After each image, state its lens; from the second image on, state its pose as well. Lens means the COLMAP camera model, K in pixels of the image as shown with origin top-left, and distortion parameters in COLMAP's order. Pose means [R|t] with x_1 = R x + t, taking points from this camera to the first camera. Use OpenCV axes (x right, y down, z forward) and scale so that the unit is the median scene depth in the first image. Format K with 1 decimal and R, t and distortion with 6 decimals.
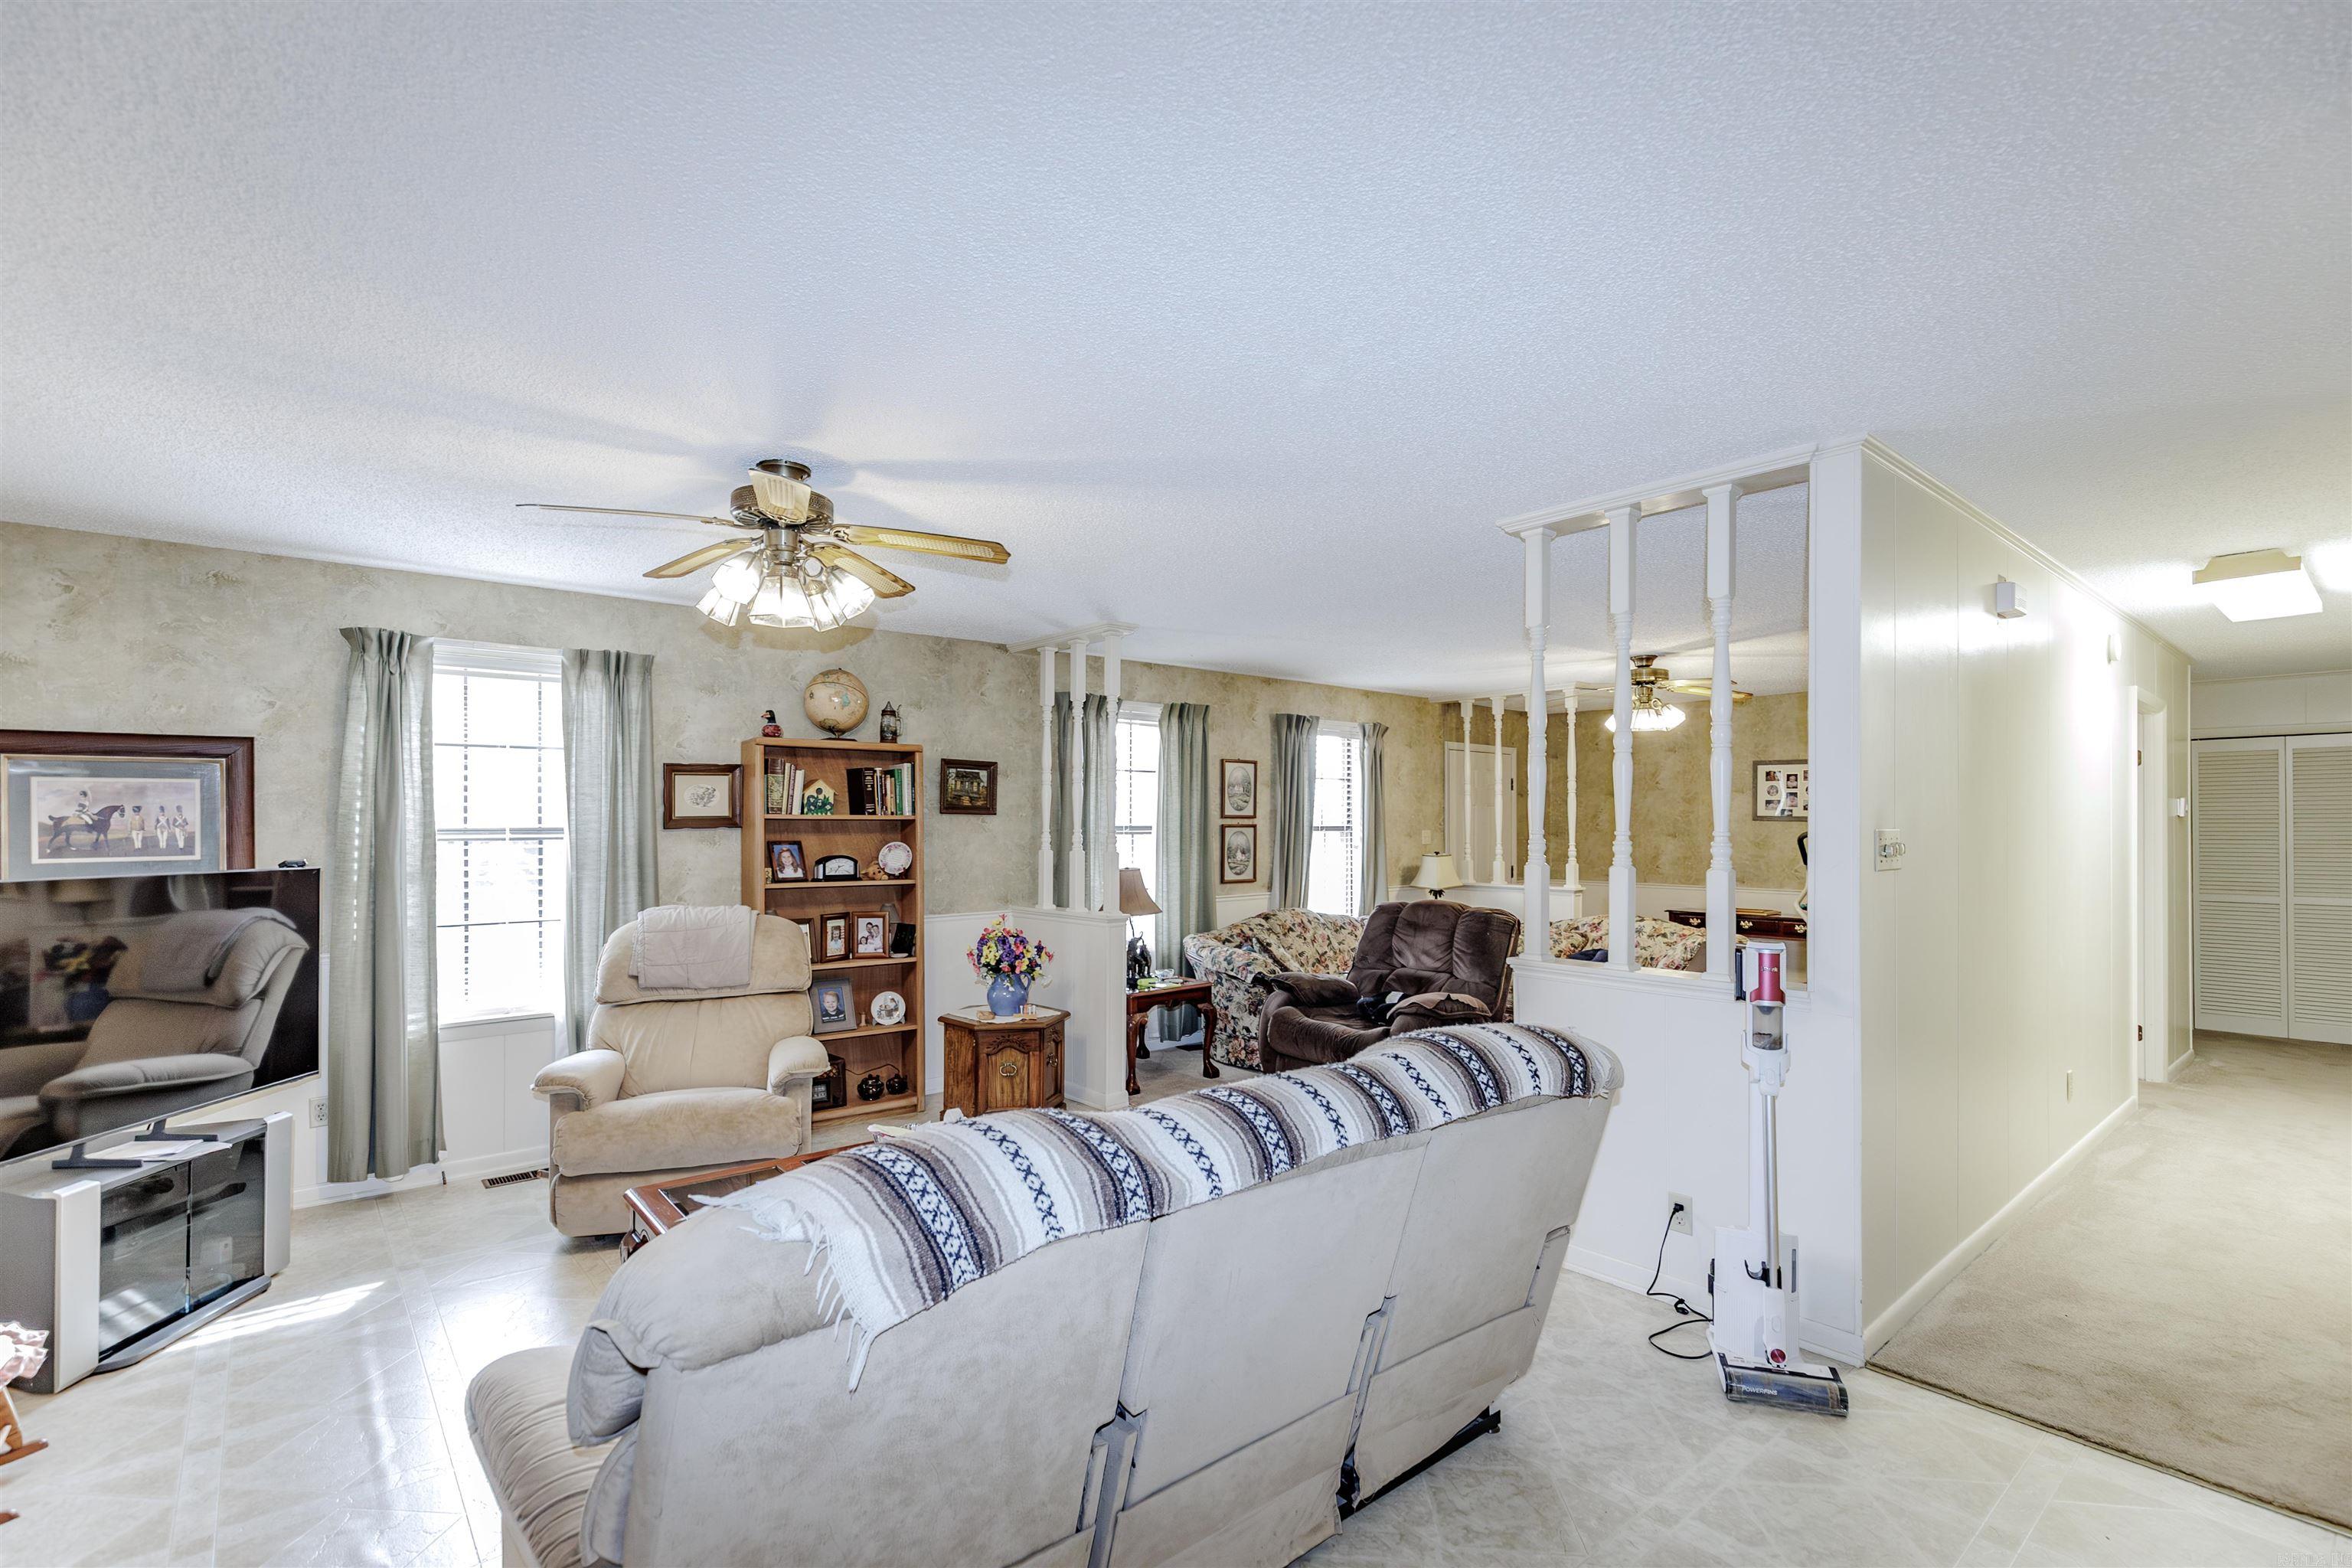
lens RADIAL K [[1087.0, 0, 1169.6], [0, 1087.0, 820.4], [0, 0, 1]] dist [-0.001622, -0.000626]
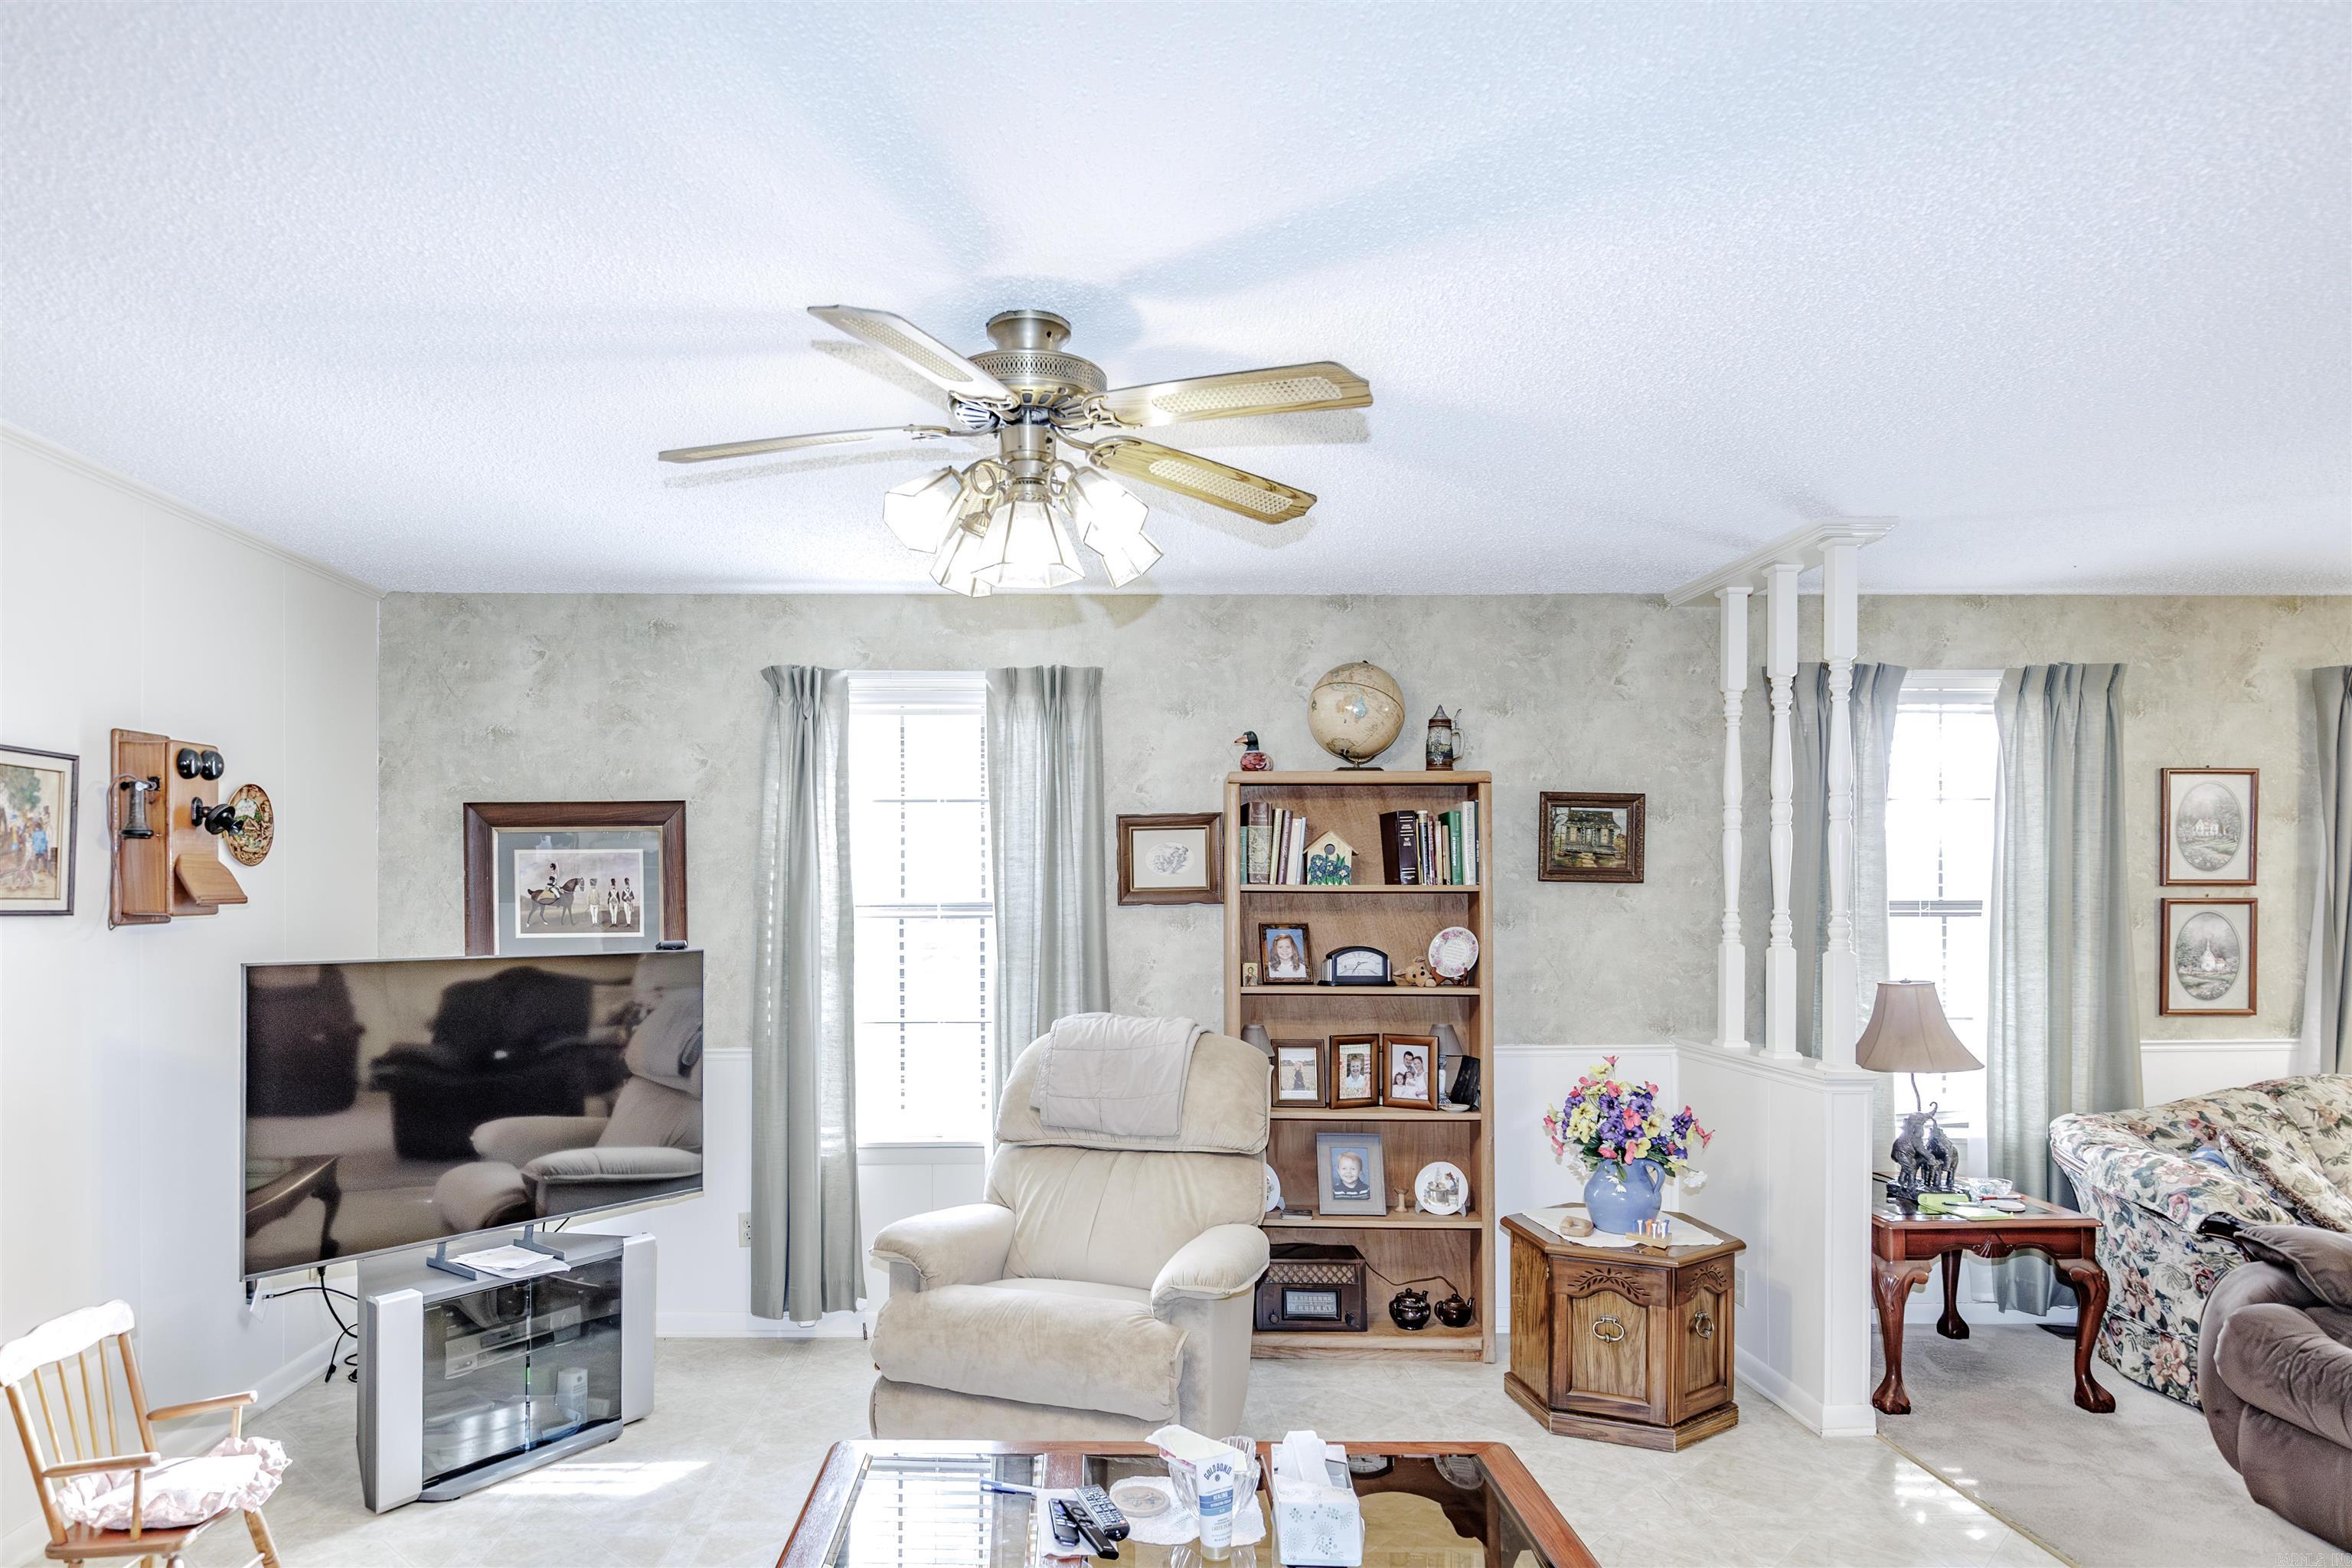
lens RADIAL K [[1385.2, 0, 1076.8], [0, 1385.2, 886.8], [0, 0, 1]] dist [-0.001610, -0.001440]
pose [[0.766385, -0.000682, -0.642381, 0.091995], [0.002291, 0.999996, 0.001671, -0.004914], [0.642377, -0.002752, 0.766384, 0.228675]]
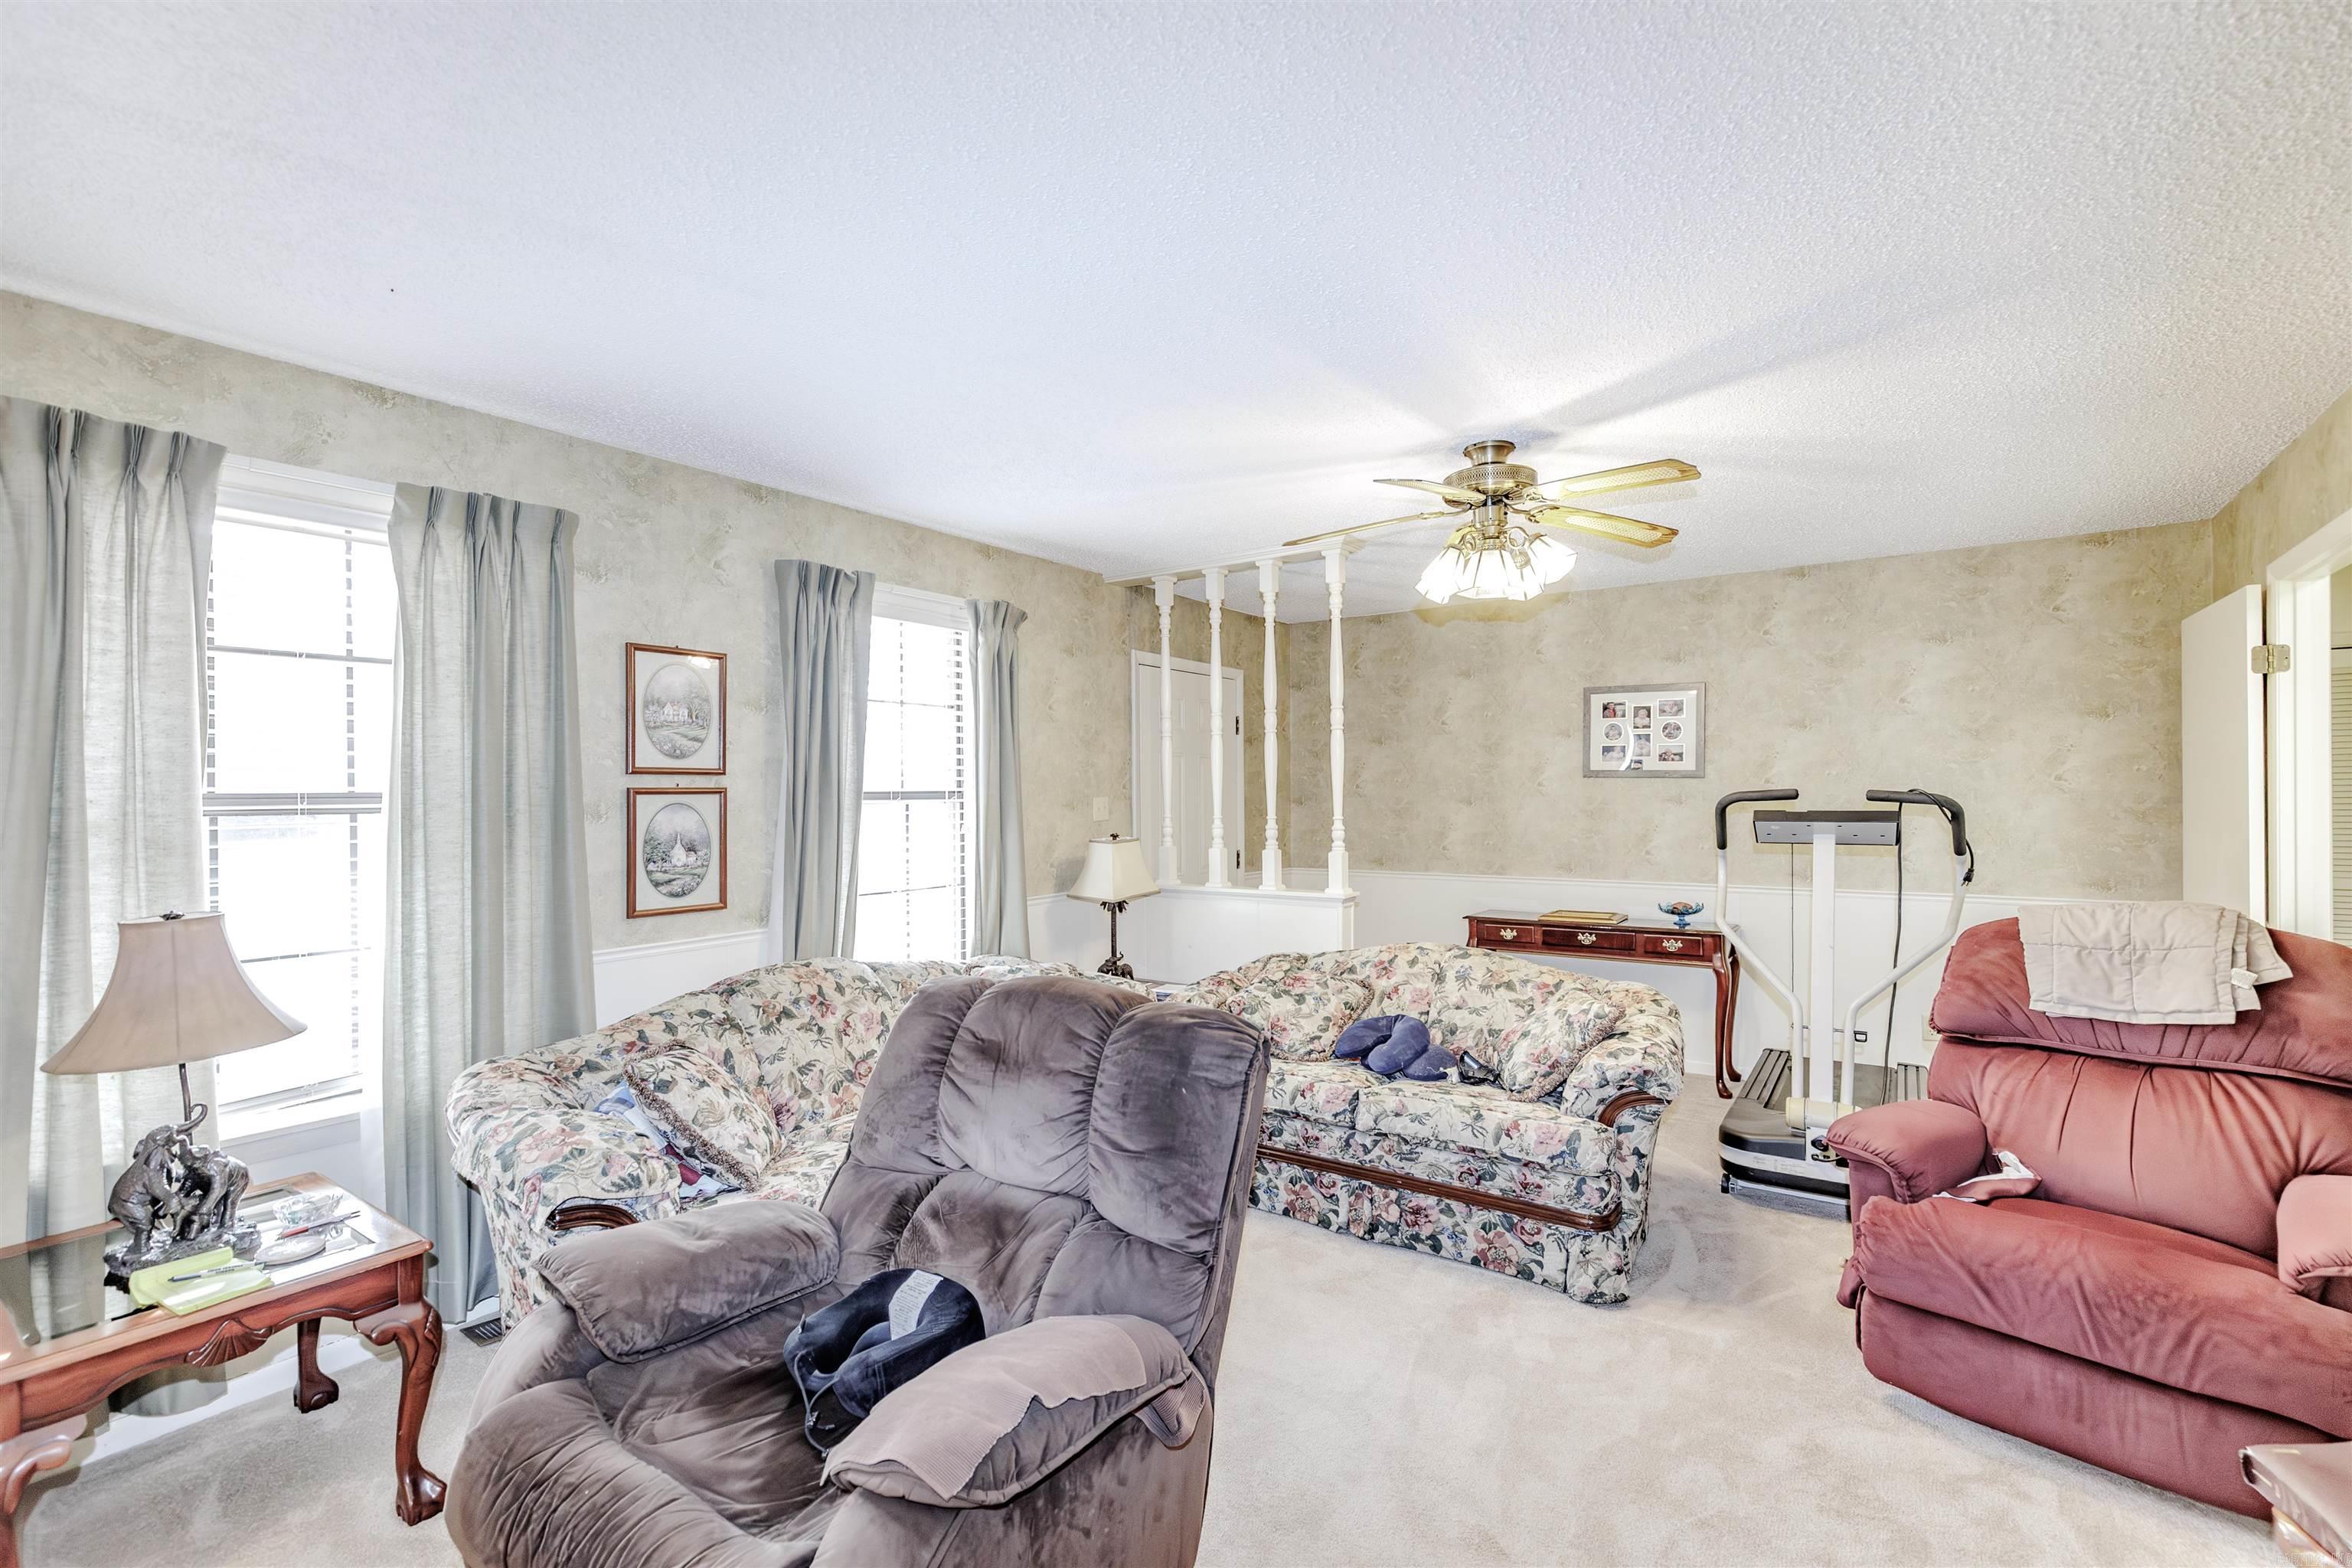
lens RADIAL K [[1068.2, 0, 1170.5], [0, 1068.2, 794.0], [0, 0, 1]] dist [0.000112, -0.000165]
pose [[0.969853, -0.009121, 0.243520, 0.196096], [0.007997, 0.999952, 0.005603, 0.006596], [-0.243560, -0.003487, 0.969880, 0.634509]]
